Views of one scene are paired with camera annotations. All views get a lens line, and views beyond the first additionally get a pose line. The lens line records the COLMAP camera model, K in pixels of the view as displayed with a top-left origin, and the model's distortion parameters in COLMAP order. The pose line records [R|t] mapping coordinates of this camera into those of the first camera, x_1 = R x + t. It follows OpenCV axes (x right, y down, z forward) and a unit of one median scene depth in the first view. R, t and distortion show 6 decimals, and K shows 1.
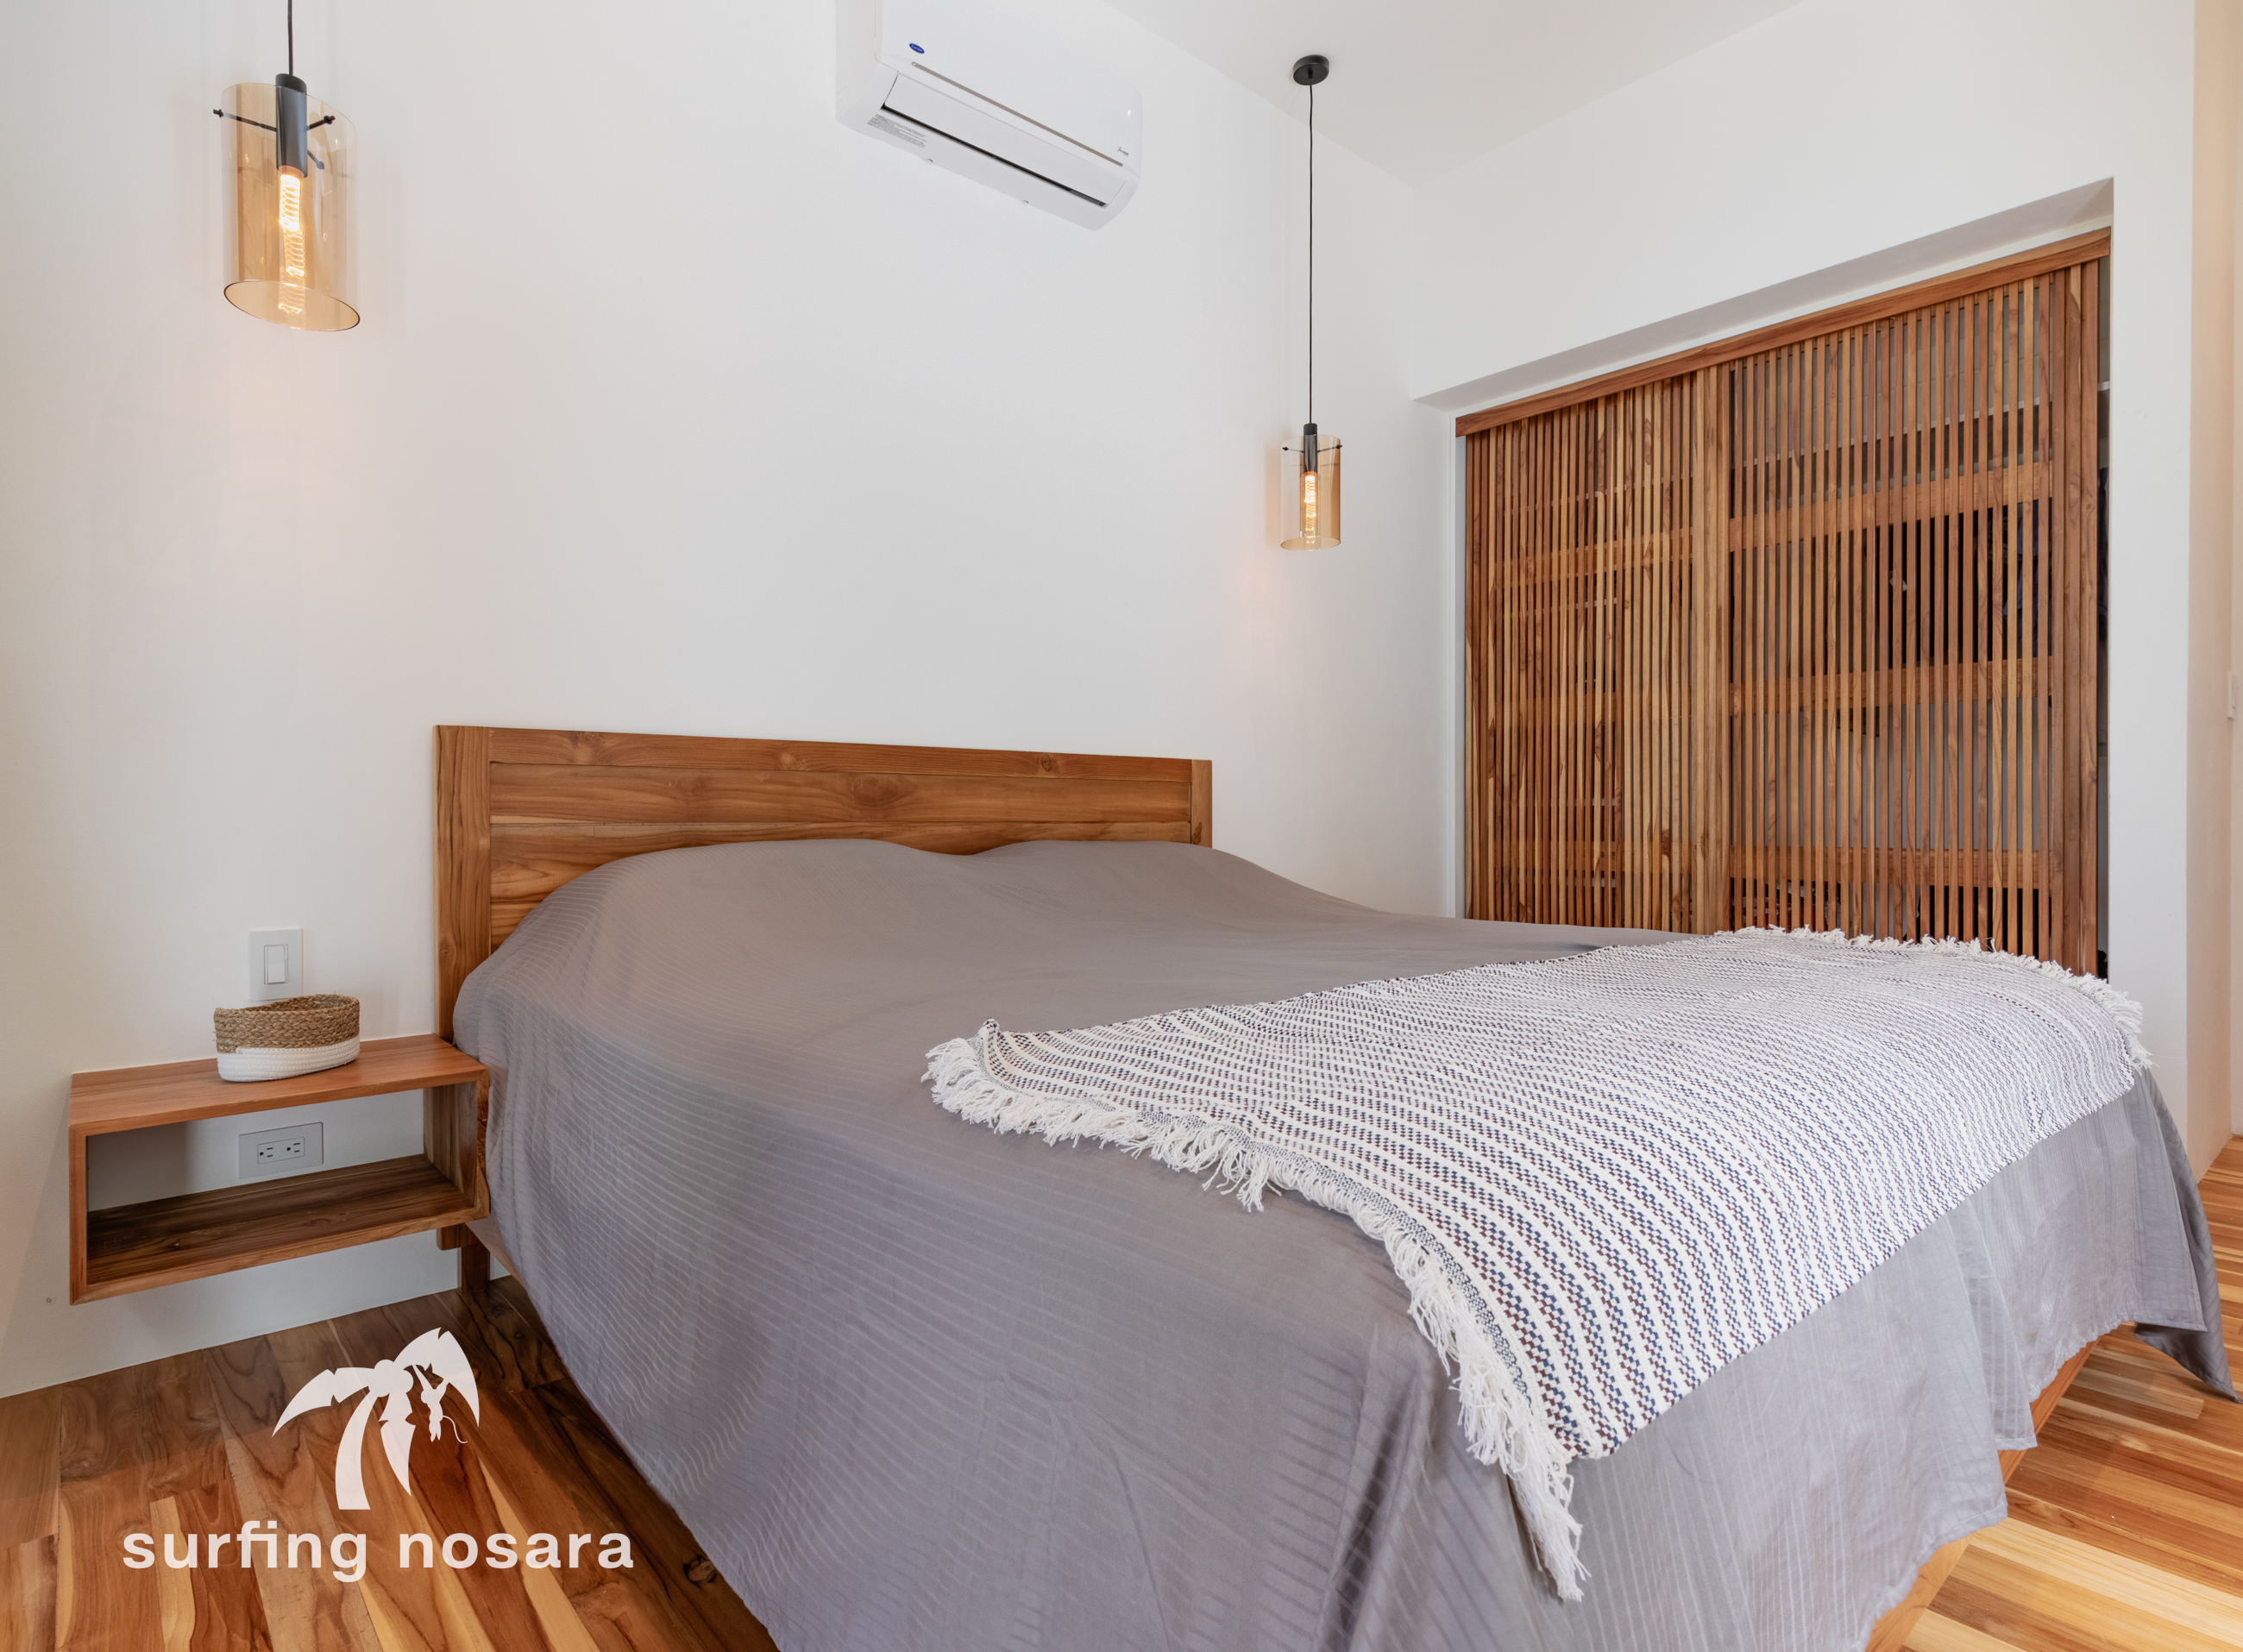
lens RADIAL K [[1145.9, 0, 1110.7], [0, 1145.9, 816.9], [0, 0, 1]] dist [0.020469, -0.000530]
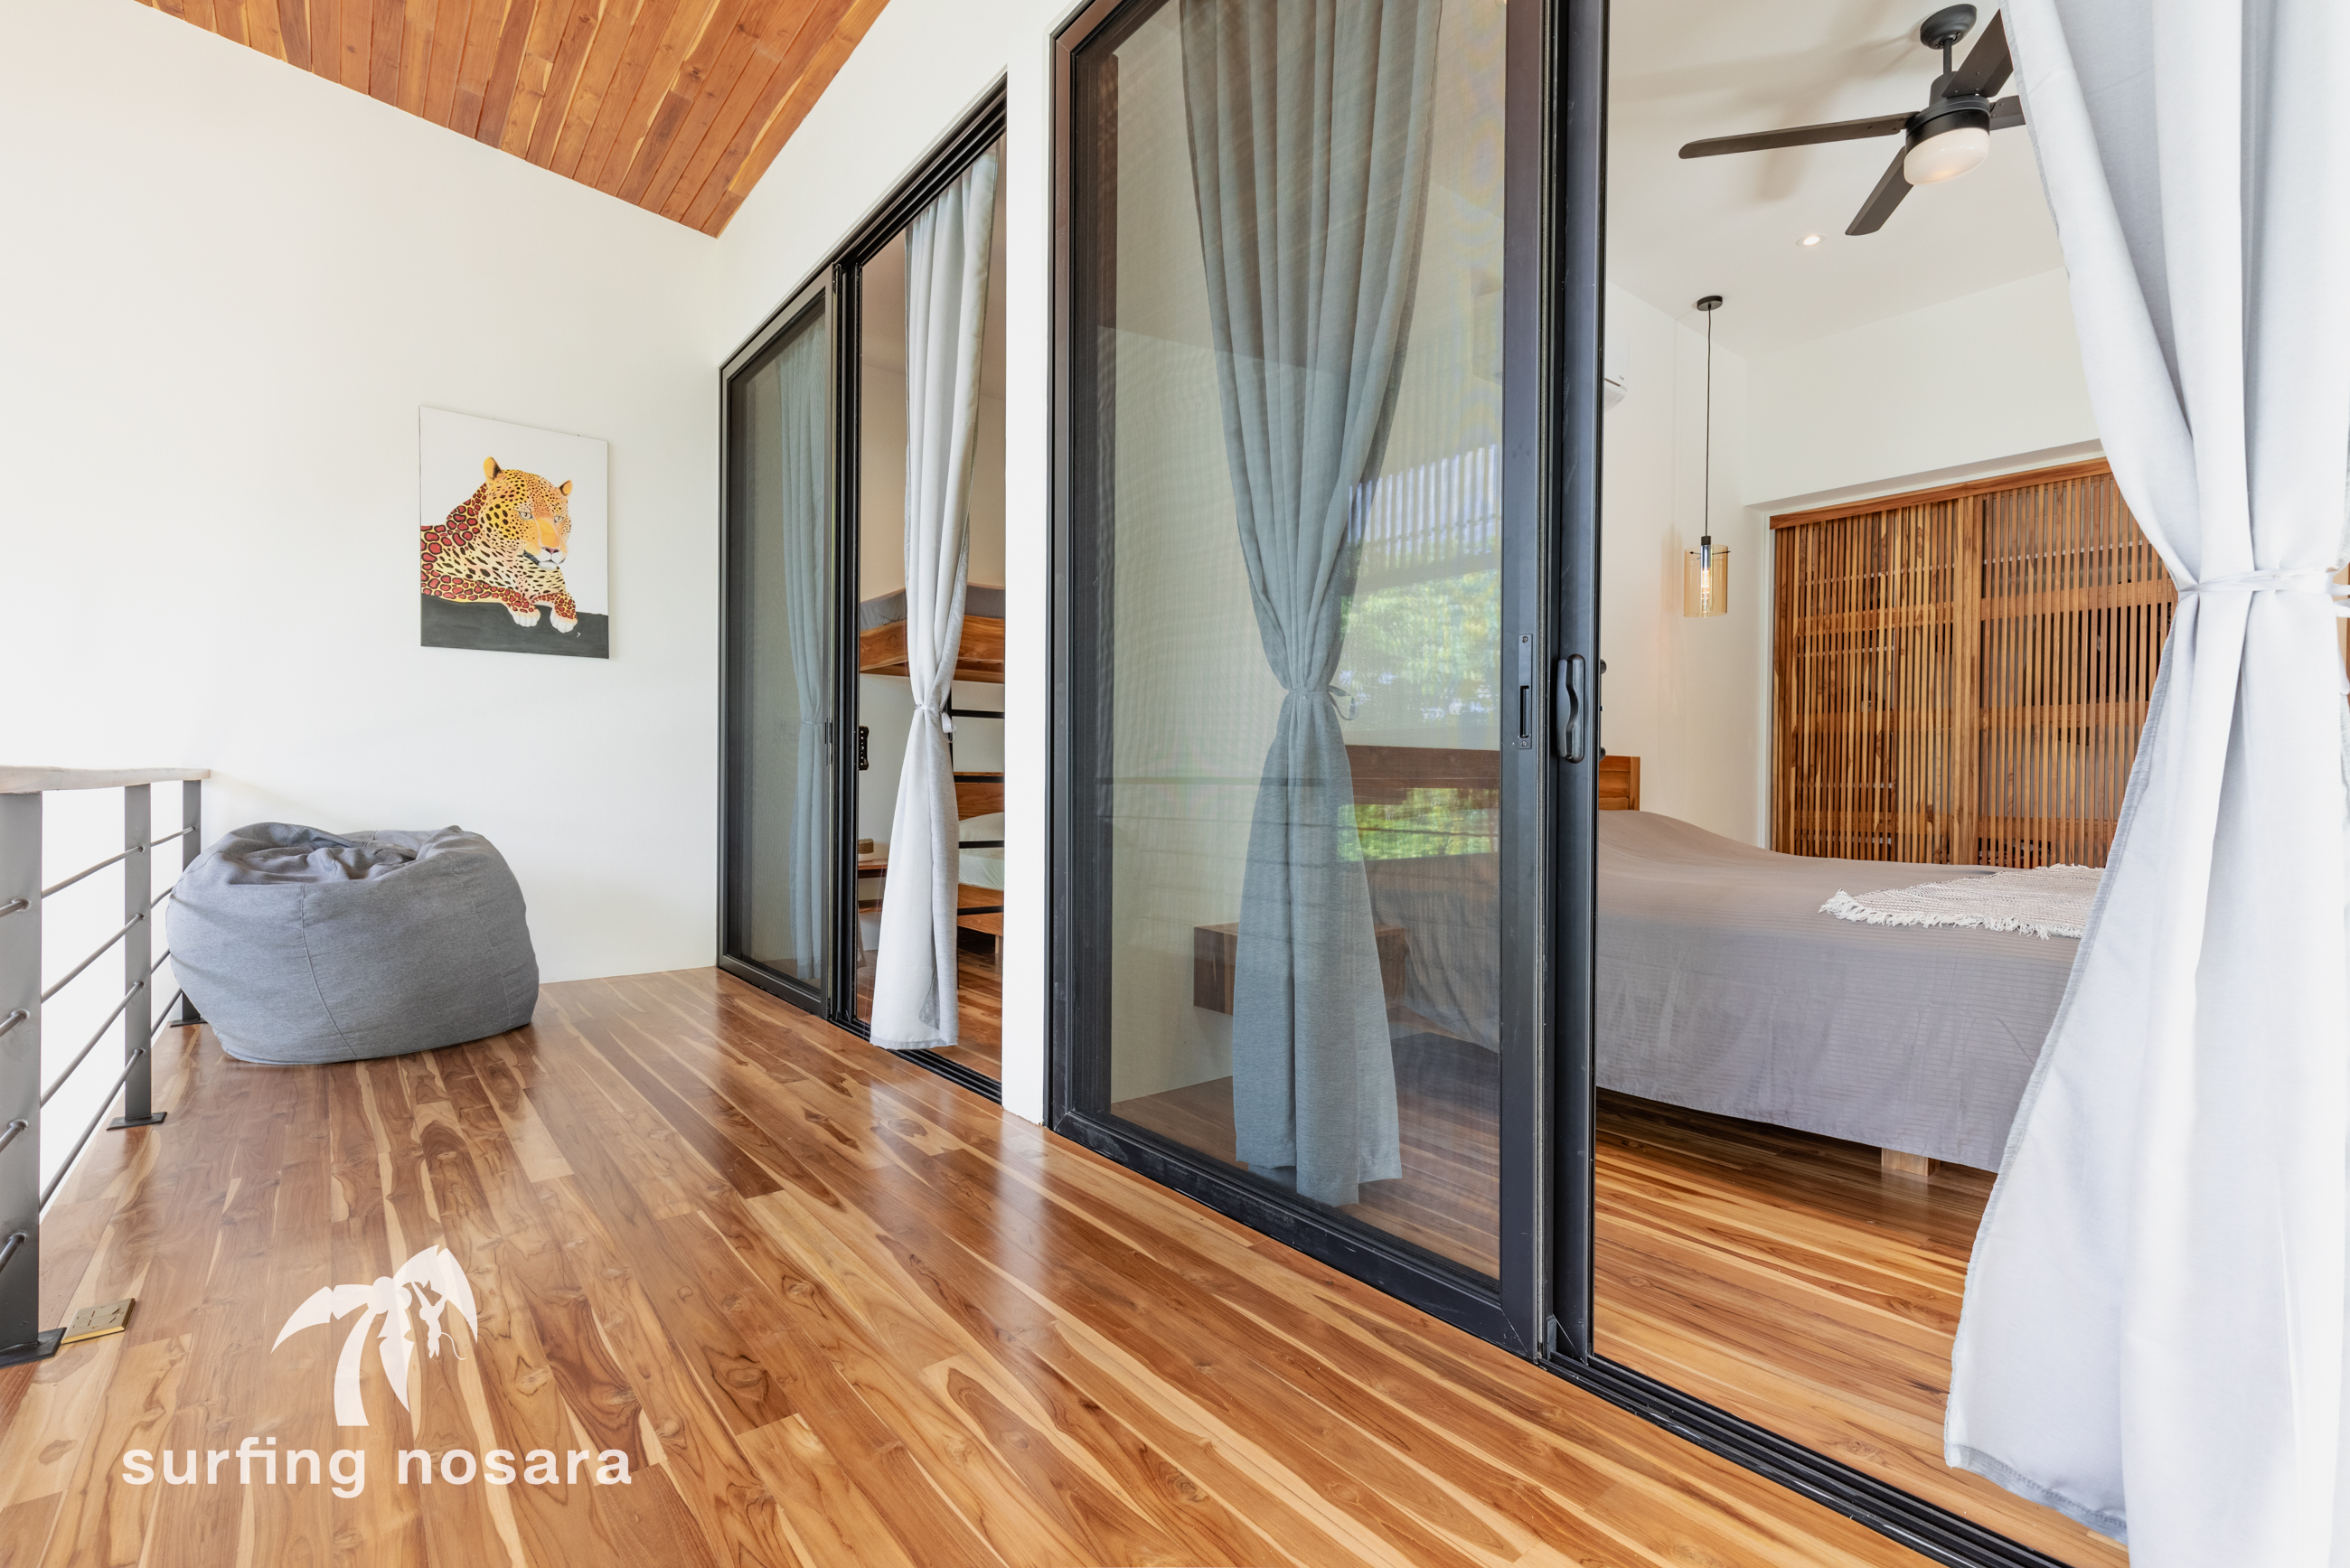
lens RADIAL K [[1053.9, 0, 1208.9], [0, 1053.9, 787.9], [0, 0, 1]] dist [0.009129, -0.000914]
pose [[0.999792, 0.011262, -0.016998, -0.461038], [-0.011117, 0.999901, 0.008580, -0.013179], [0.017093, -0.008389, 0.999819, -0.412539]]
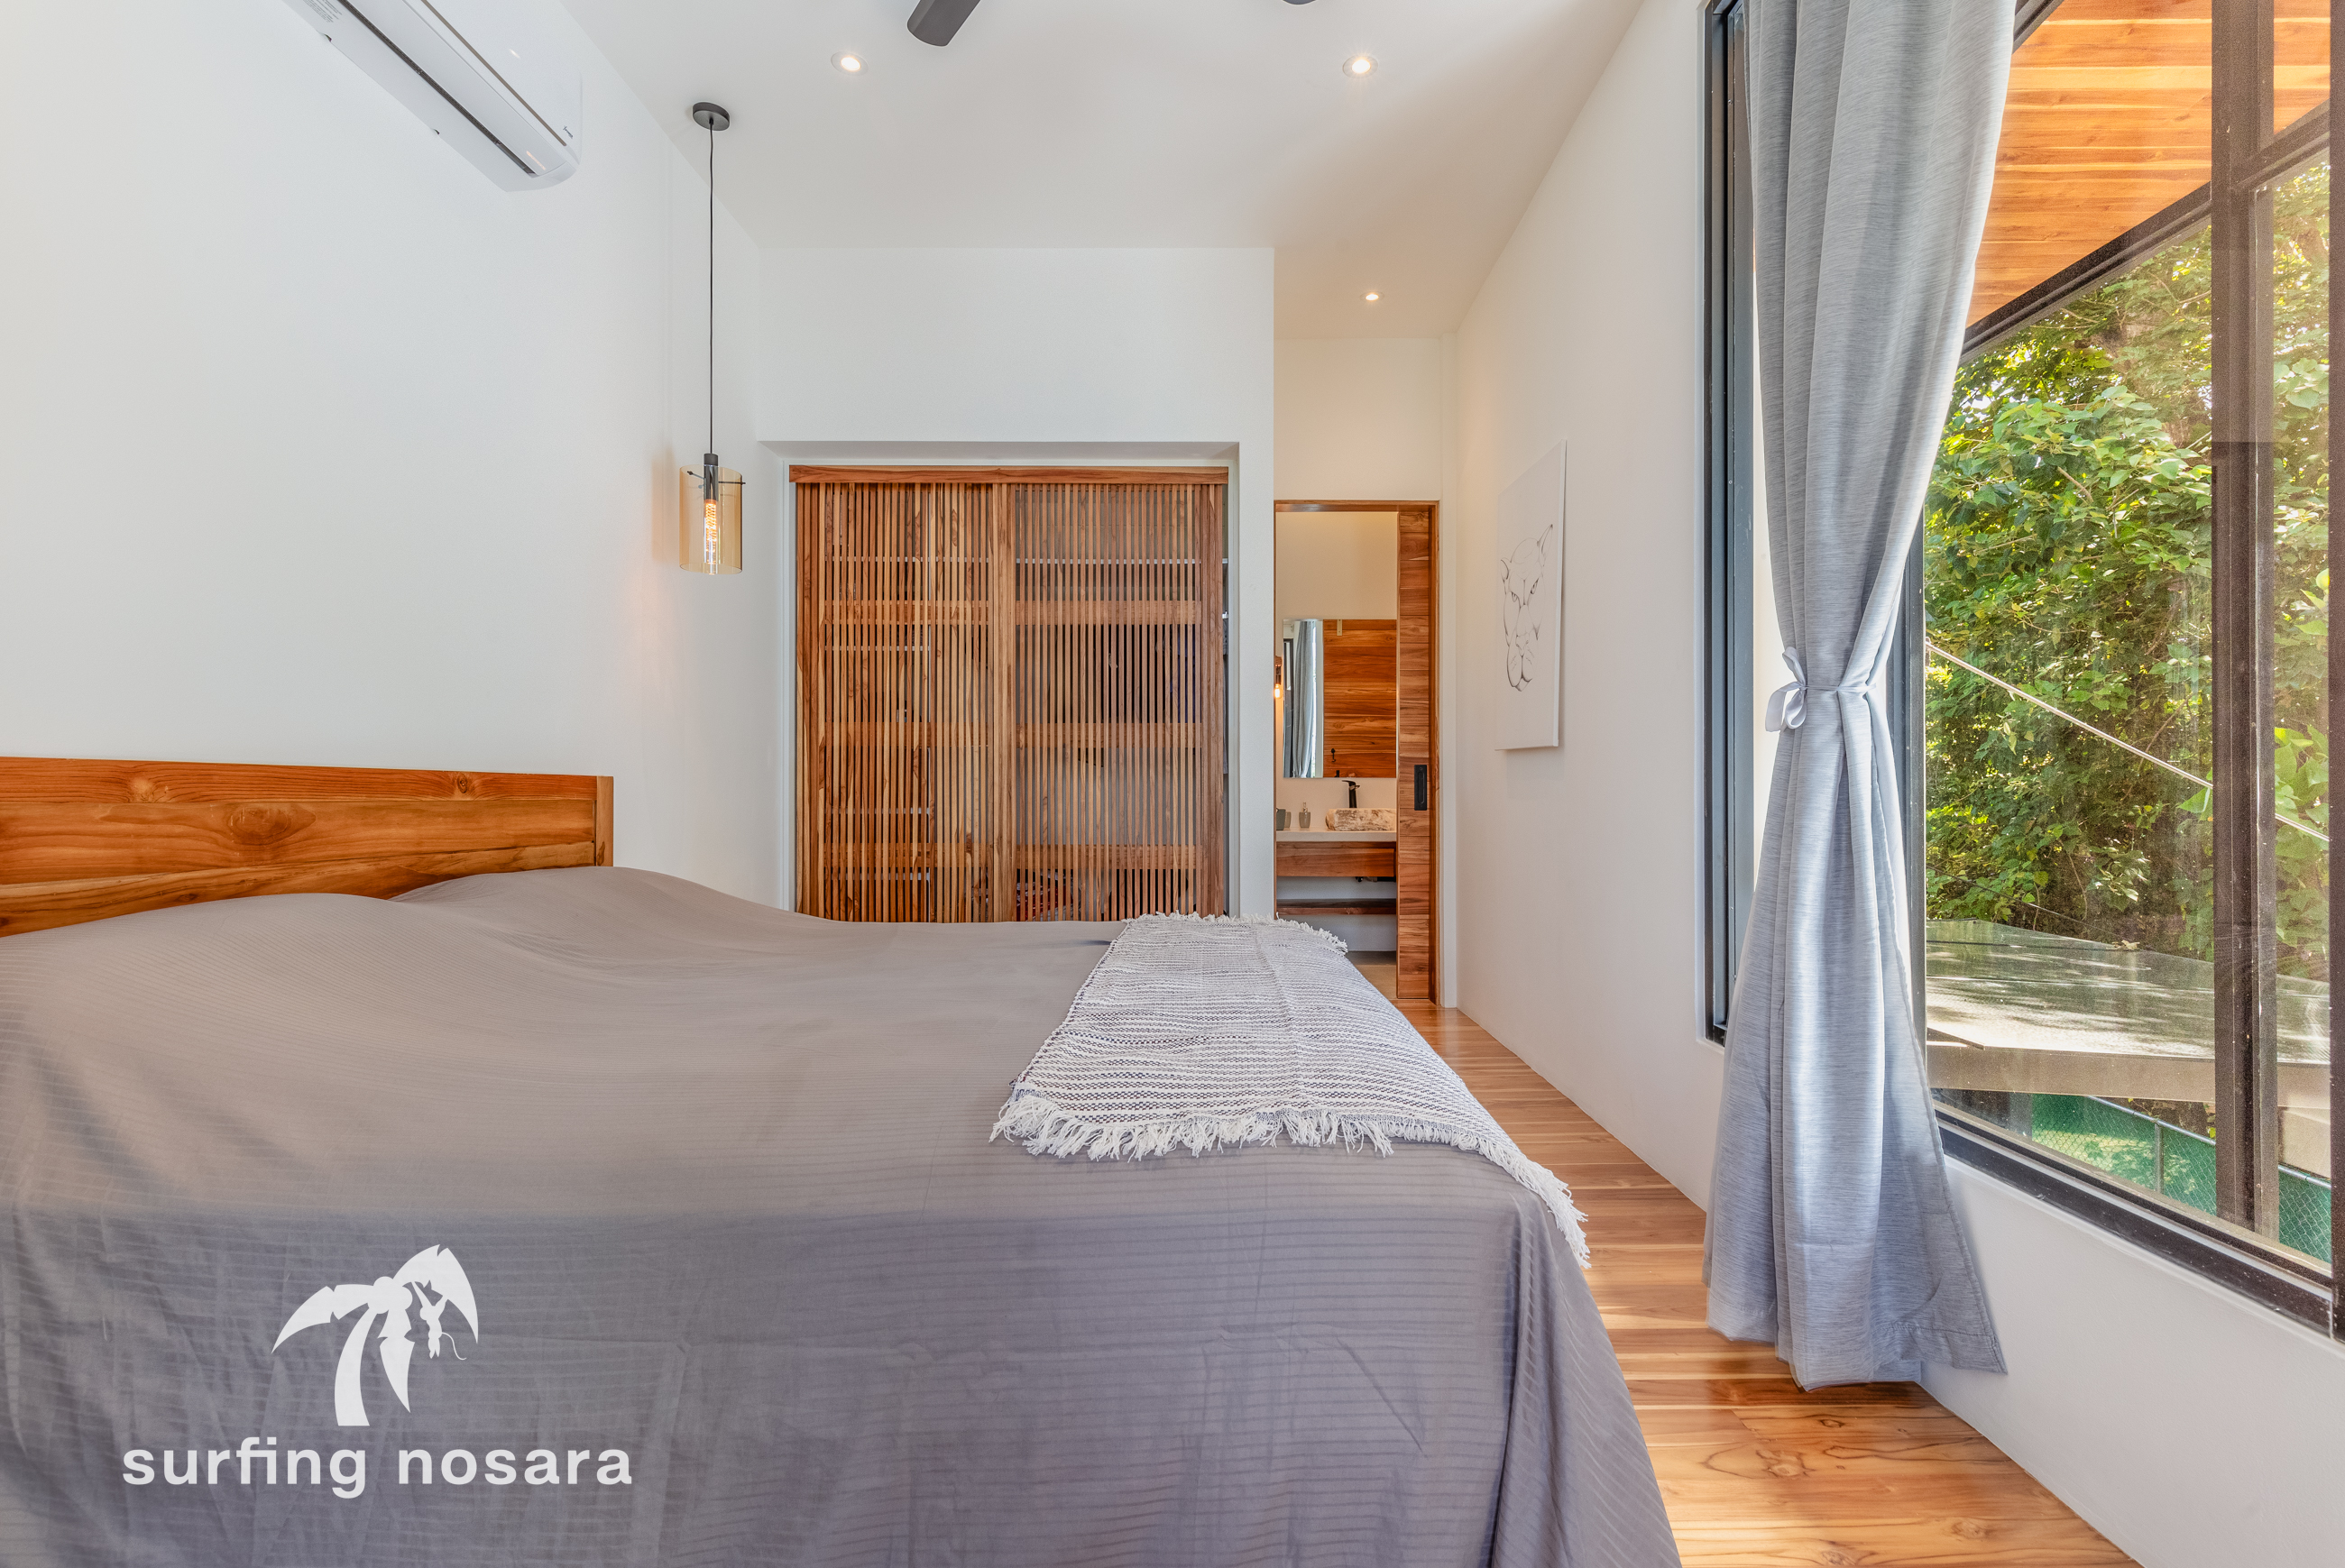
lens RADIAL K [[1051.5, 0, 1174.6], [0, 1051.5, 788.4], [0, 0, 1]] dist [0.009129, -0.000914]
pose [[0.663058, 0.005617, 0.748547, -0.263796], [-0.002033, 0.999982, -0.005703, -0.035356], [-0.748565, 0.002259, 0.663057, 0.057132]]
